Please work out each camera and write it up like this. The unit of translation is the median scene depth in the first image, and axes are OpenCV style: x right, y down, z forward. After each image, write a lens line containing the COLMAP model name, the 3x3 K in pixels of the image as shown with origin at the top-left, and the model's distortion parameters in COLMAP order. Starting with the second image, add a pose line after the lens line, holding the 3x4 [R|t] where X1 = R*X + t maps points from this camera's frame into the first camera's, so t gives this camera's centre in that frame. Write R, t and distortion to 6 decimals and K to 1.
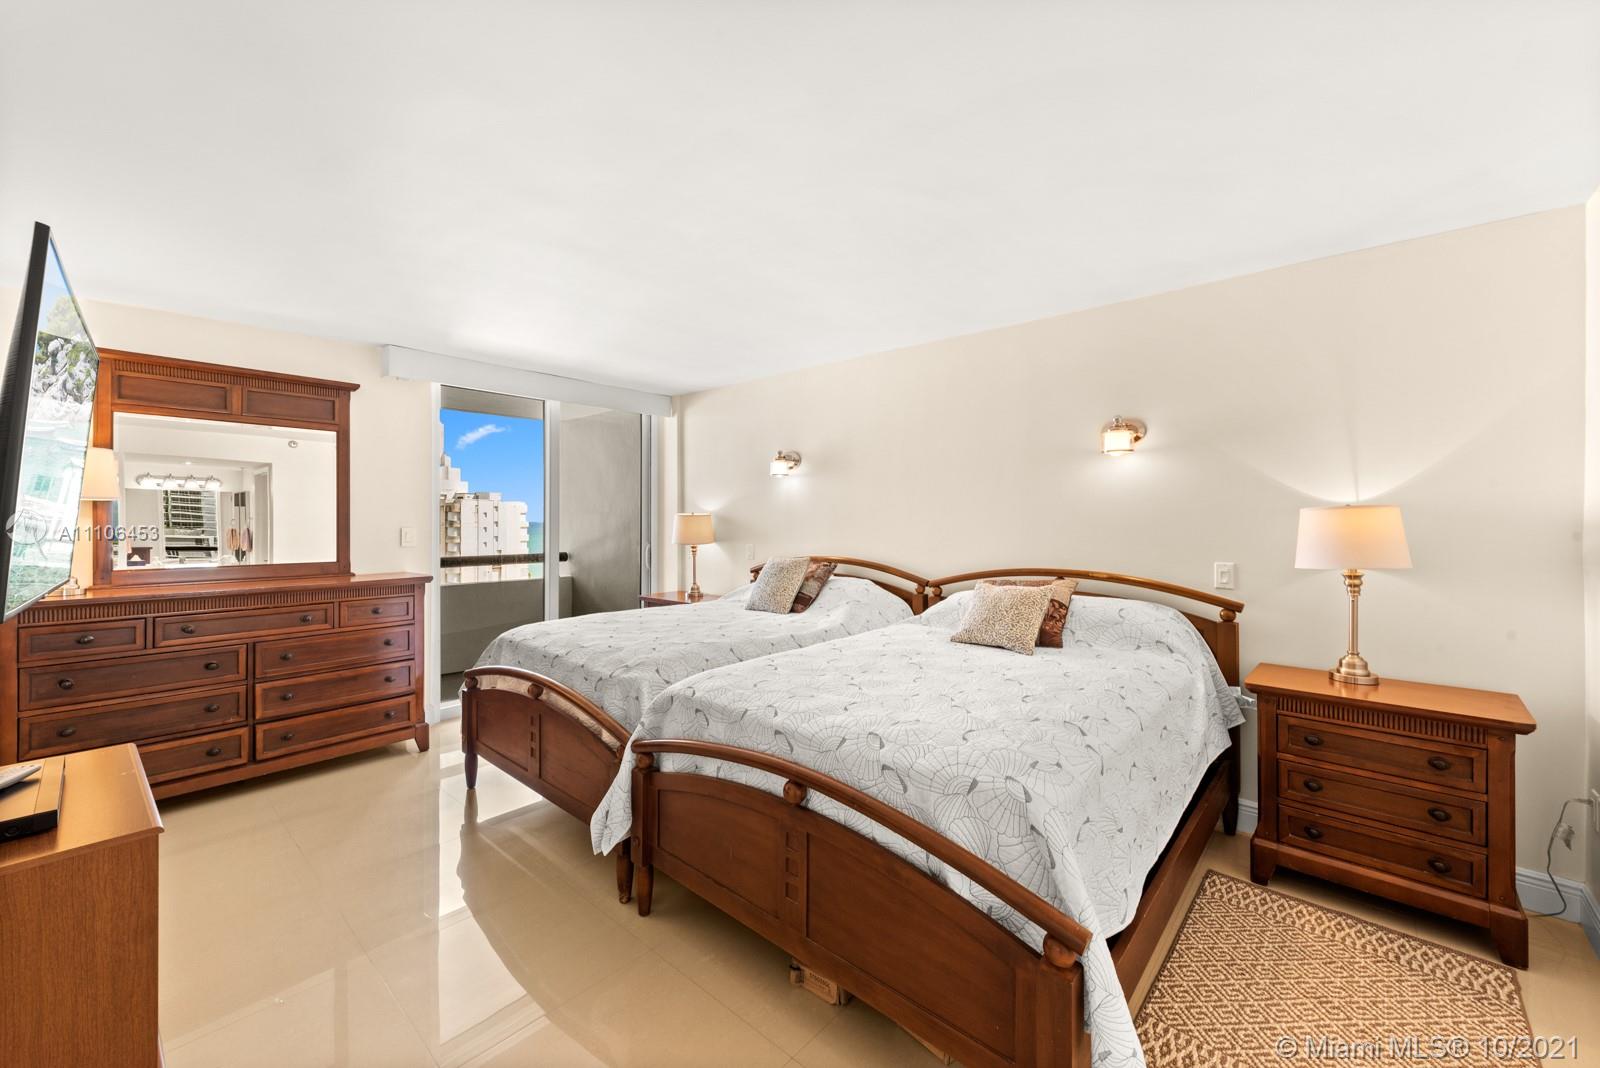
lens RADIAL K [[626.9, 0, 798.9], [0, 626.9, 532.6], [0, 0, 1]] dist [0.008705, -0.000301]
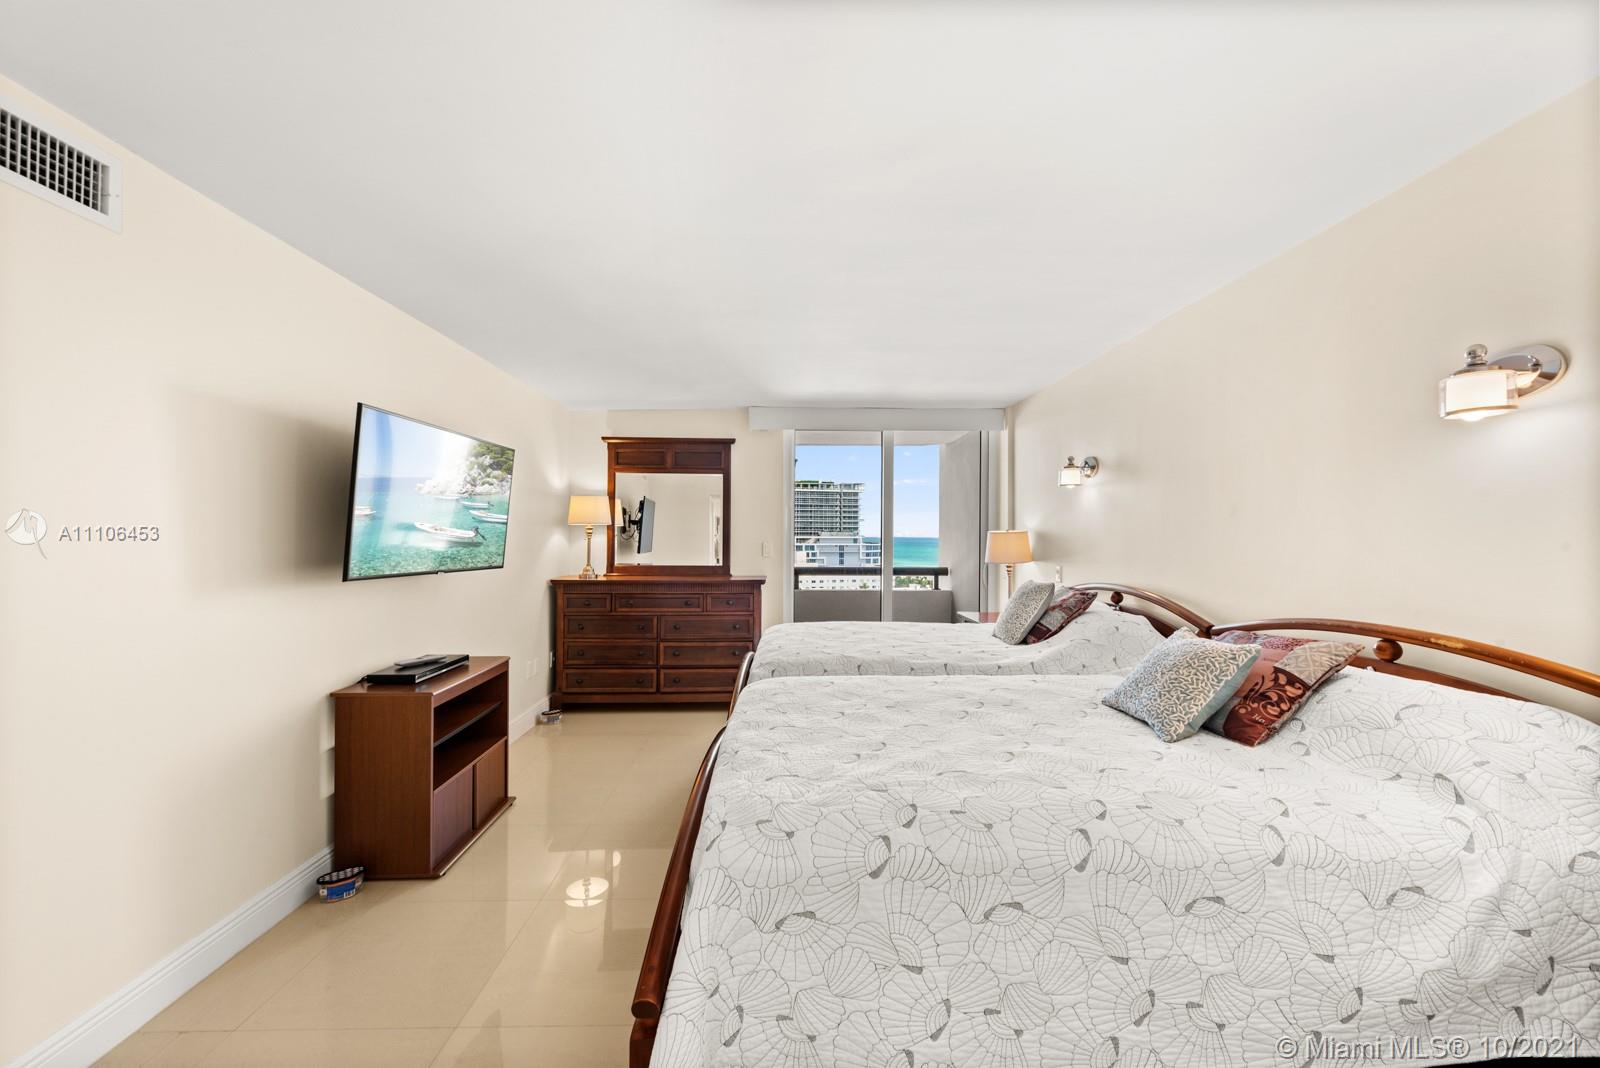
lens RADIAL K [[625.0, 0, 800.0], [0, 625.0, 534.0], [0, 0, 1]] dist [-0.000723, -0.000191]
pose [[0.674643, 0.001815, -0.738142, 0.465576], [-0.021414, 0.999624, -0.017114, -0.004799], [0.737833, 0.027352, 0.674429, 0.202375]]
